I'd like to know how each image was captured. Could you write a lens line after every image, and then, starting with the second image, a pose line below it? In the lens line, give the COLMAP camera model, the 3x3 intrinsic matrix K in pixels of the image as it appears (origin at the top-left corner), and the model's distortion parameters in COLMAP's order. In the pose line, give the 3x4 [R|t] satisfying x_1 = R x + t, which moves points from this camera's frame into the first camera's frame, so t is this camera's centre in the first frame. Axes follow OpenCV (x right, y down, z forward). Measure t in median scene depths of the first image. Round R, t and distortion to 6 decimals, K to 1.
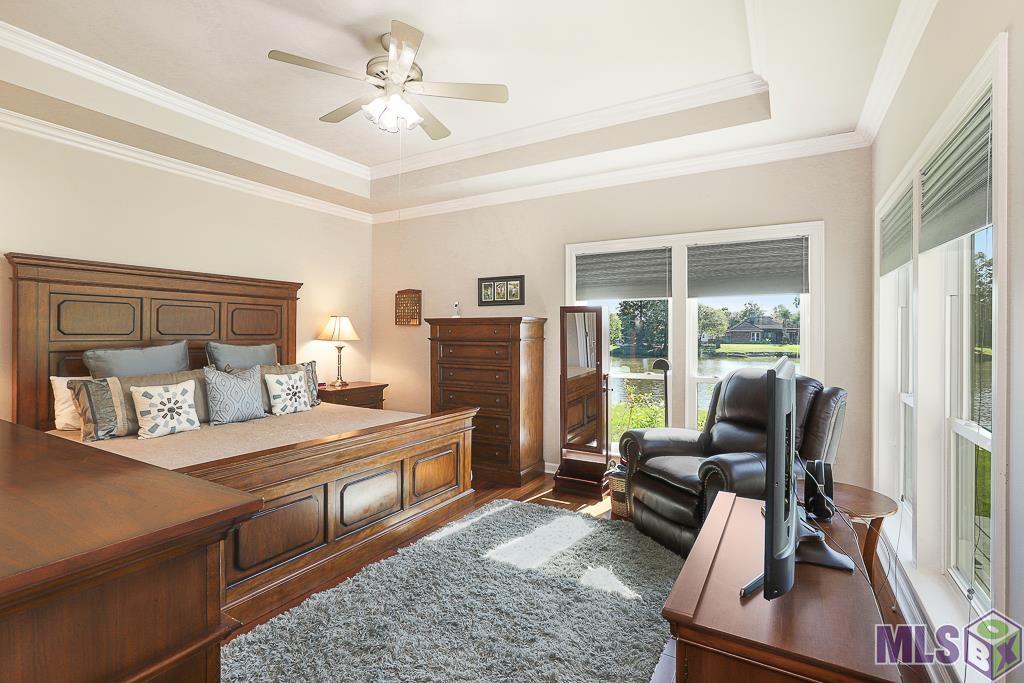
lens RADIAL K [[474.9, 0, 504.2], [0, 474.9, 333.8], [0, 0, 1]] dist [-0.043119, 0.011625]
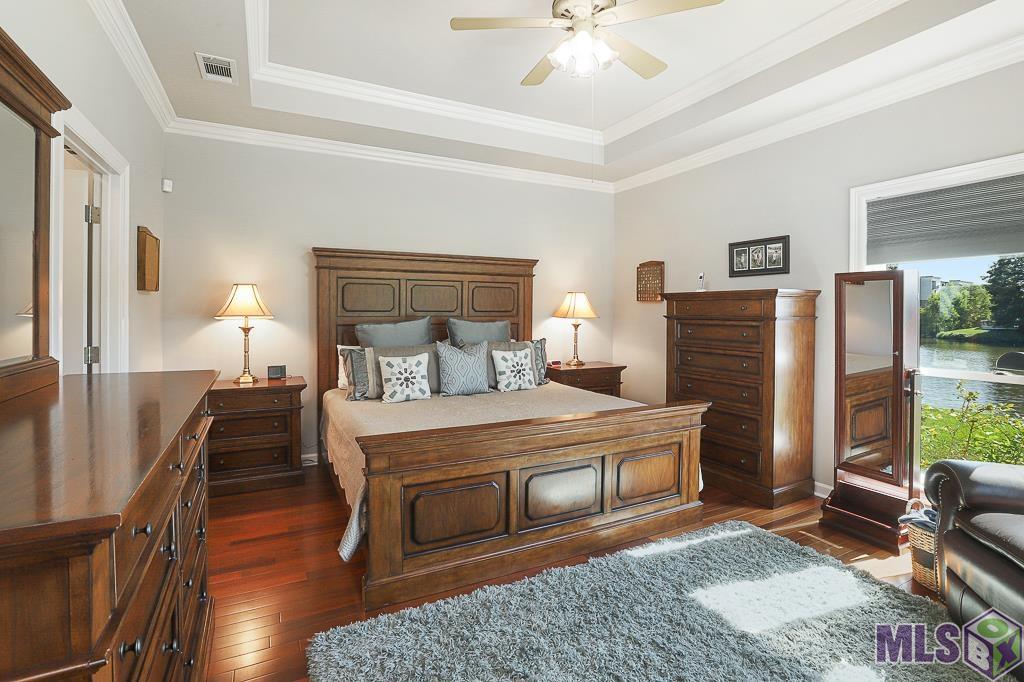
lens RADIAL K [[474.9, 0, 532.9], [0, 474.9, 319.2], [0, 0, 1]] dist [-0.043119, 0.011625]
pose [[0.850306, 0.009672, -0.526200, 0.113795], [-0.001350, 0.999868, 0.016198, 0.001536], [0.526287, -0.013063, 0.850207, 0.169839]]
